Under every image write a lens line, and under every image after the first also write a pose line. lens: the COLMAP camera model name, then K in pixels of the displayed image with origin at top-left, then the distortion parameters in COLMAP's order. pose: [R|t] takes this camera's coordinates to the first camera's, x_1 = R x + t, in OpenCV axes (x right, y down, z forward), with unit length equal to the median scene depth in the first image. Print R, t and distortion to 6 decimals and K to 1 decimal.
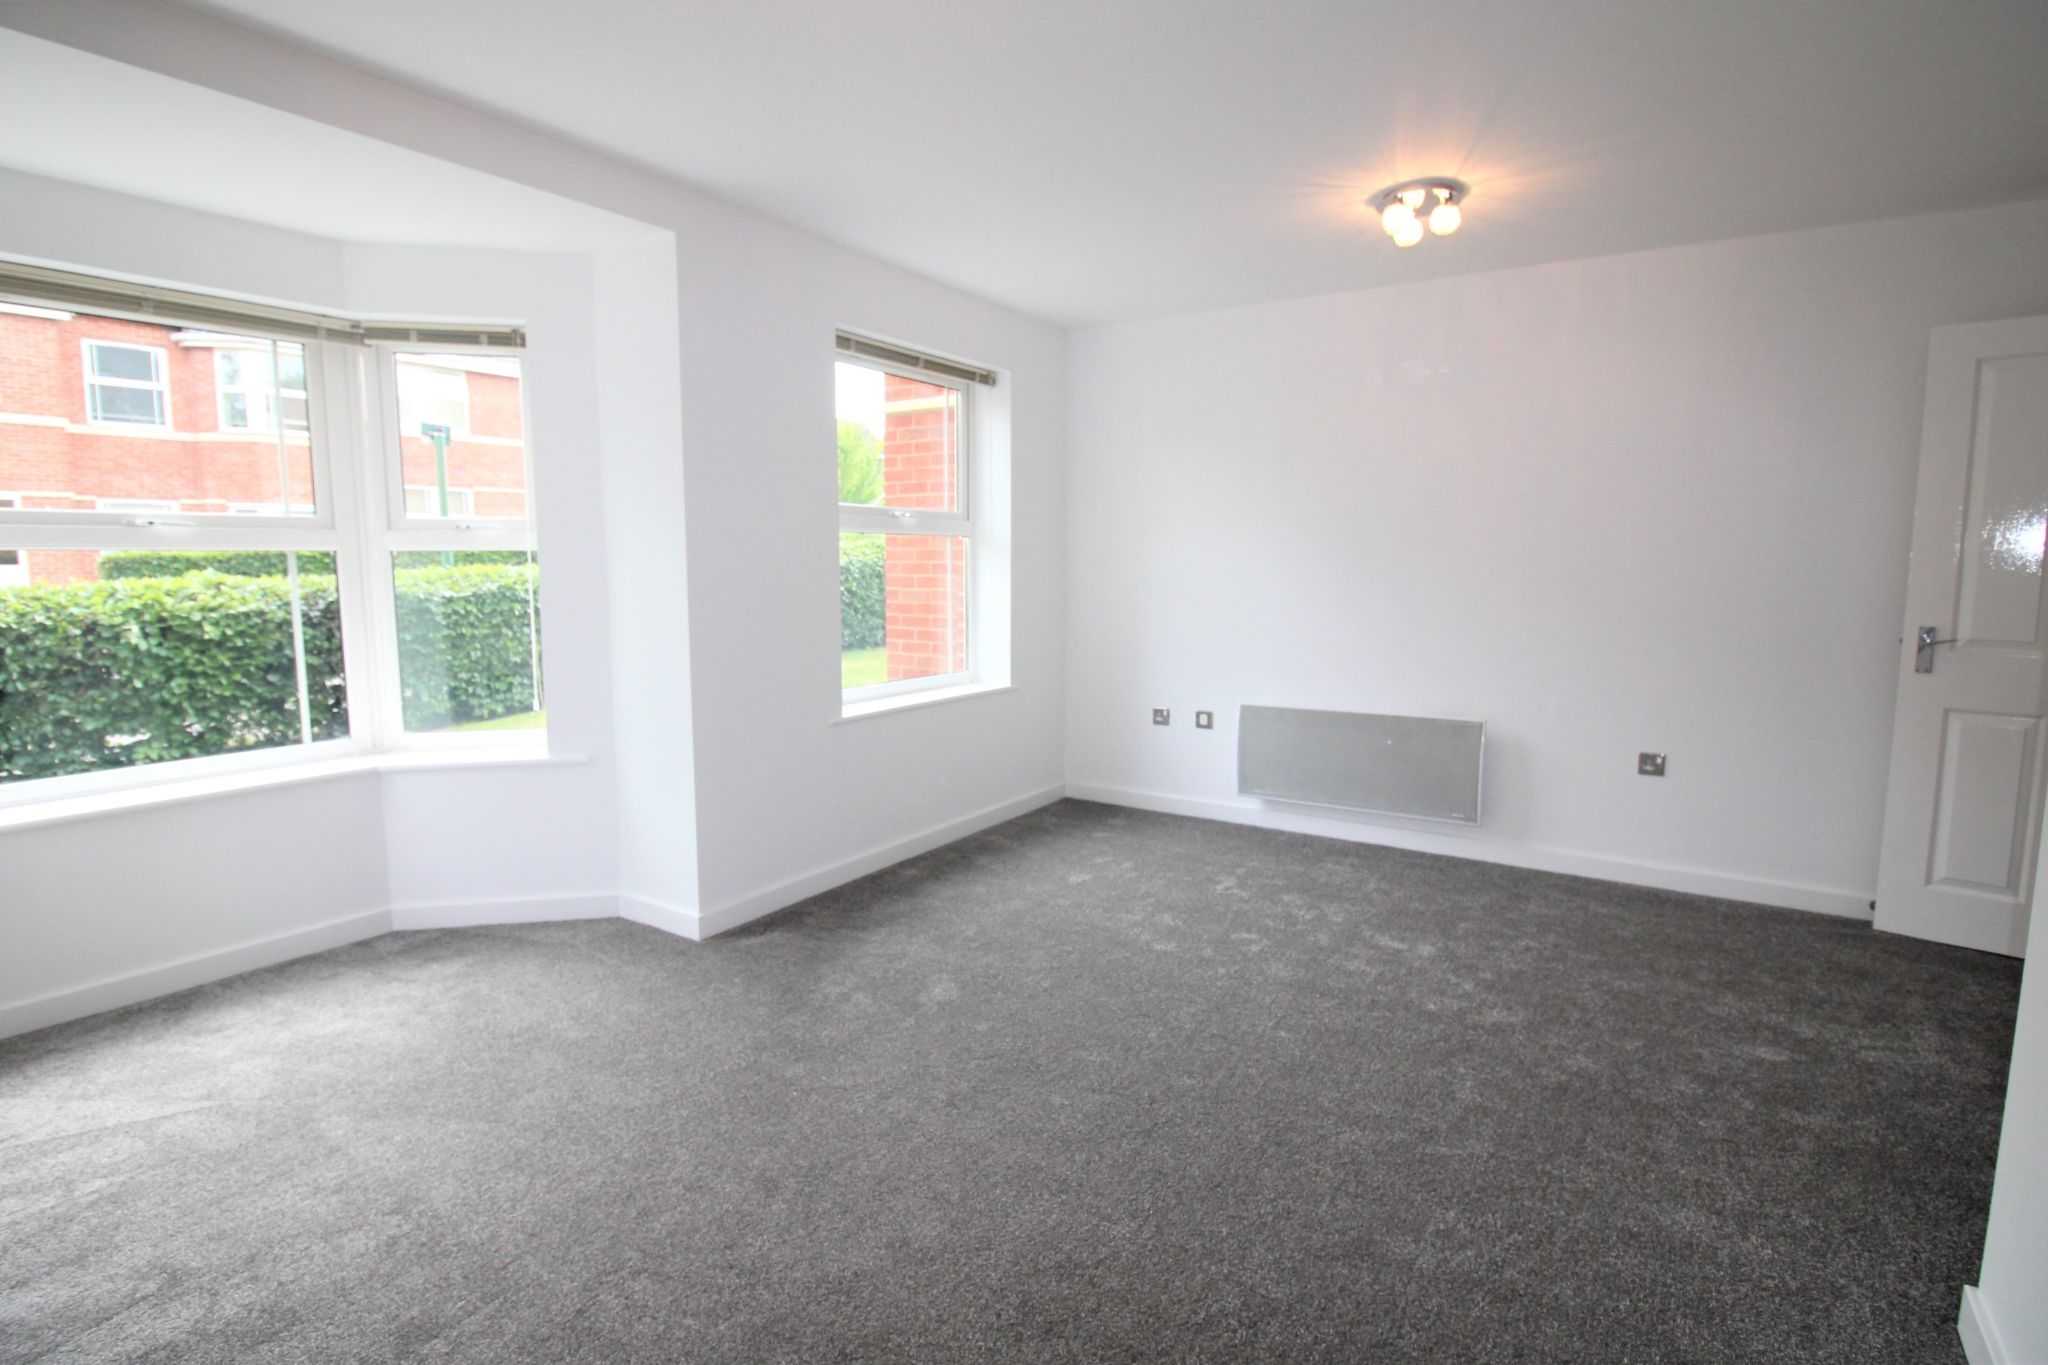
lens RADIAL K [[963.4, 0, 1025.4], [0, 963.4, 672.9], [0, 0, 1]] dist [0.000259, -0.000227]
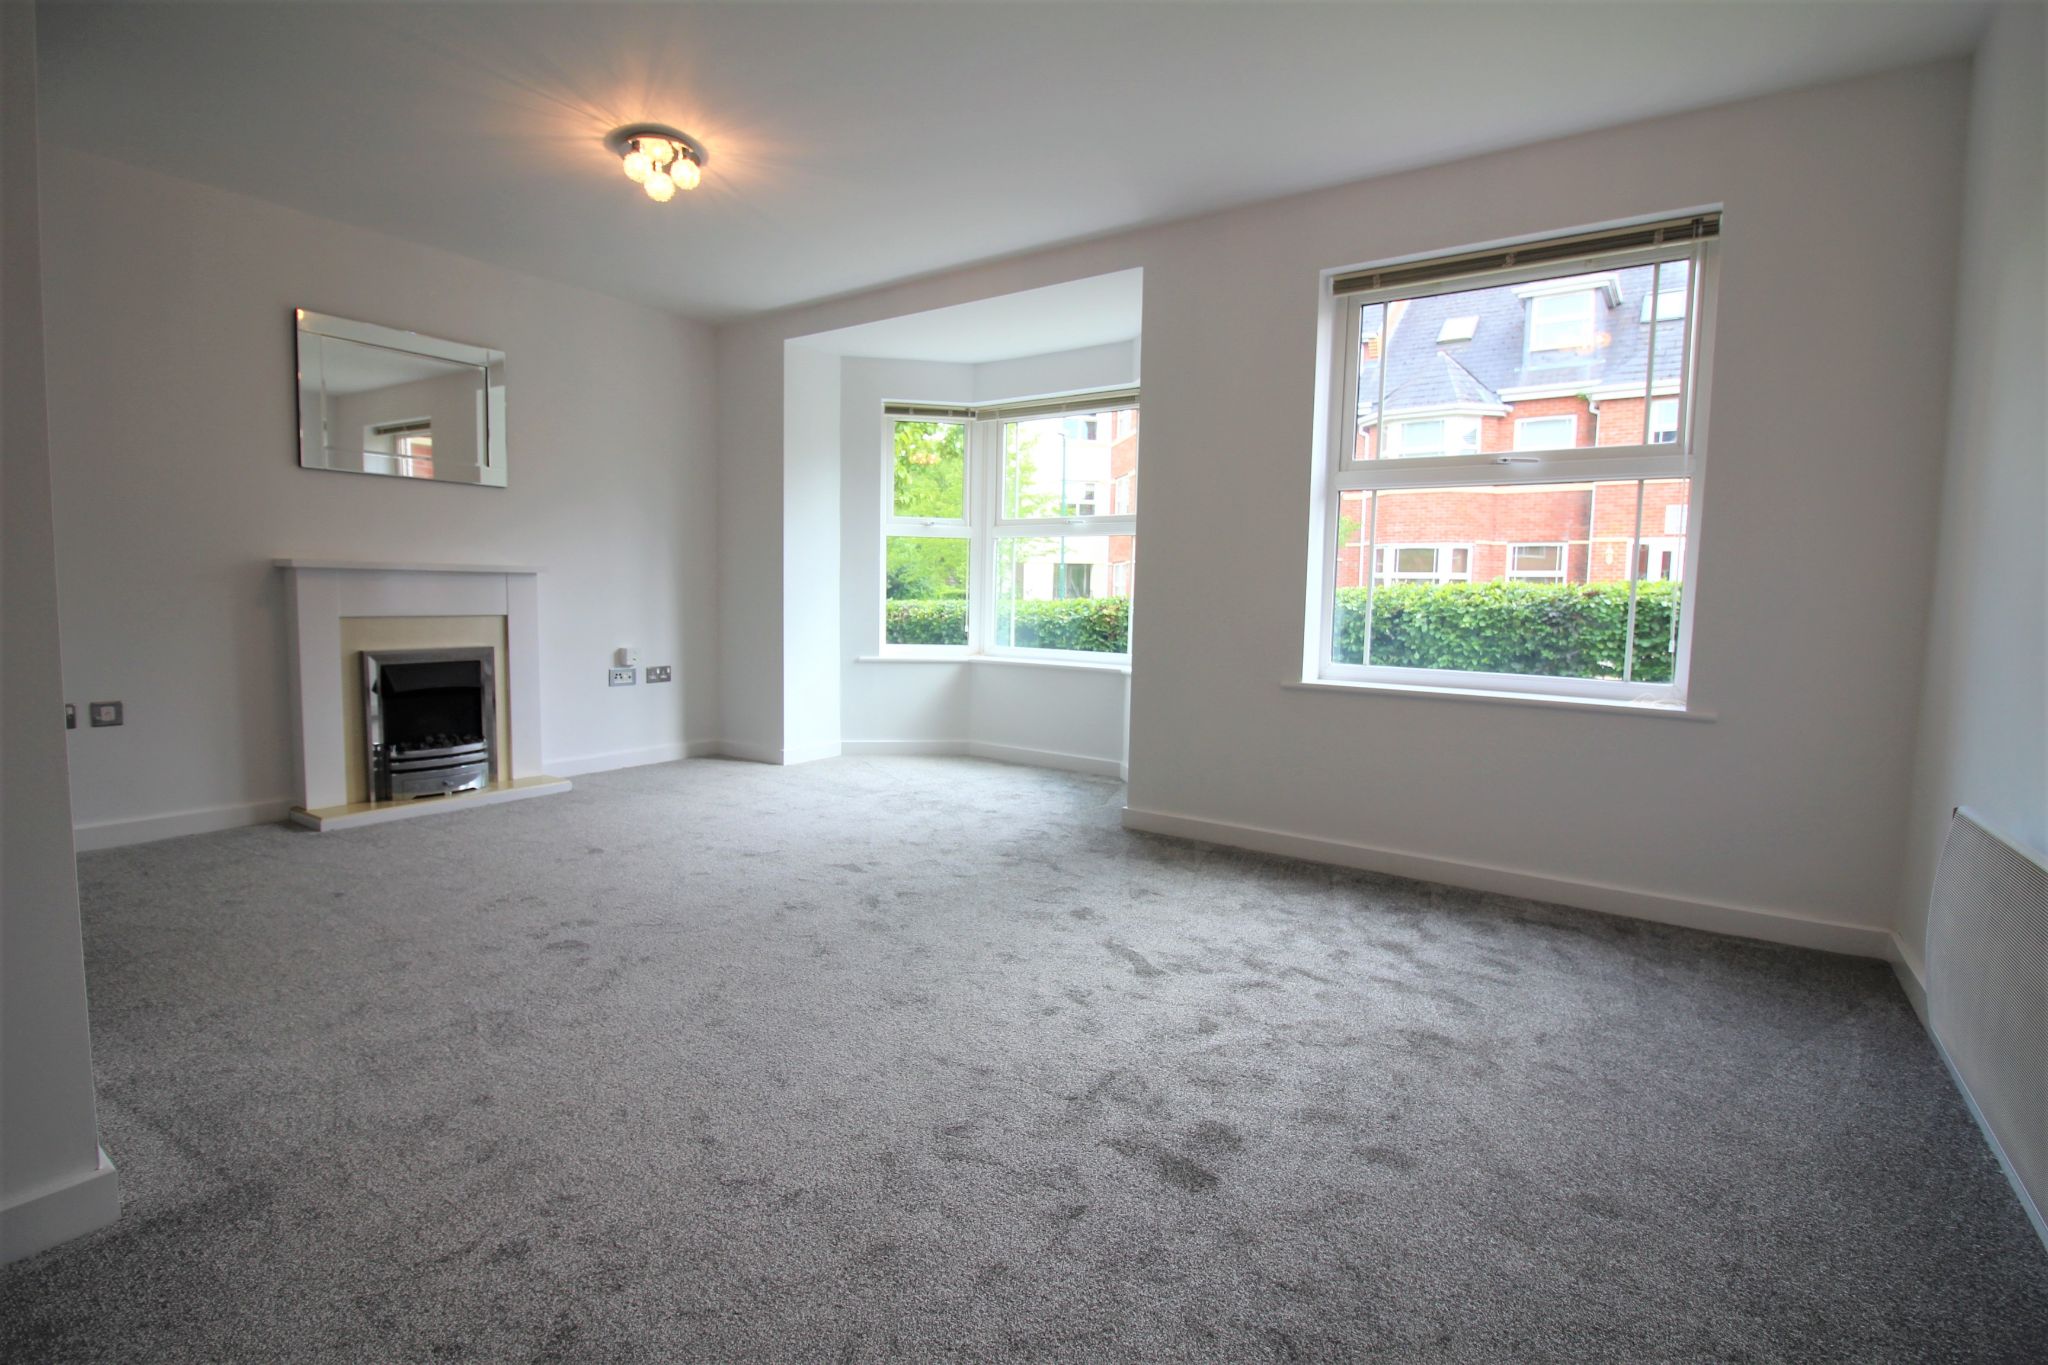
lens RADIAL K [[963.4, 0, 1027.2], [0, 963.4, 673.3], [0, 0, 1]] dist [0.000259, -0.000227]
pose [[0.000513, 0.084011, -0.996465, 0.452030], [-0.133694, 0.987525, 0.083189, -0.004082], [0.991022, 0.133179, 0.011738, 0.426334]]
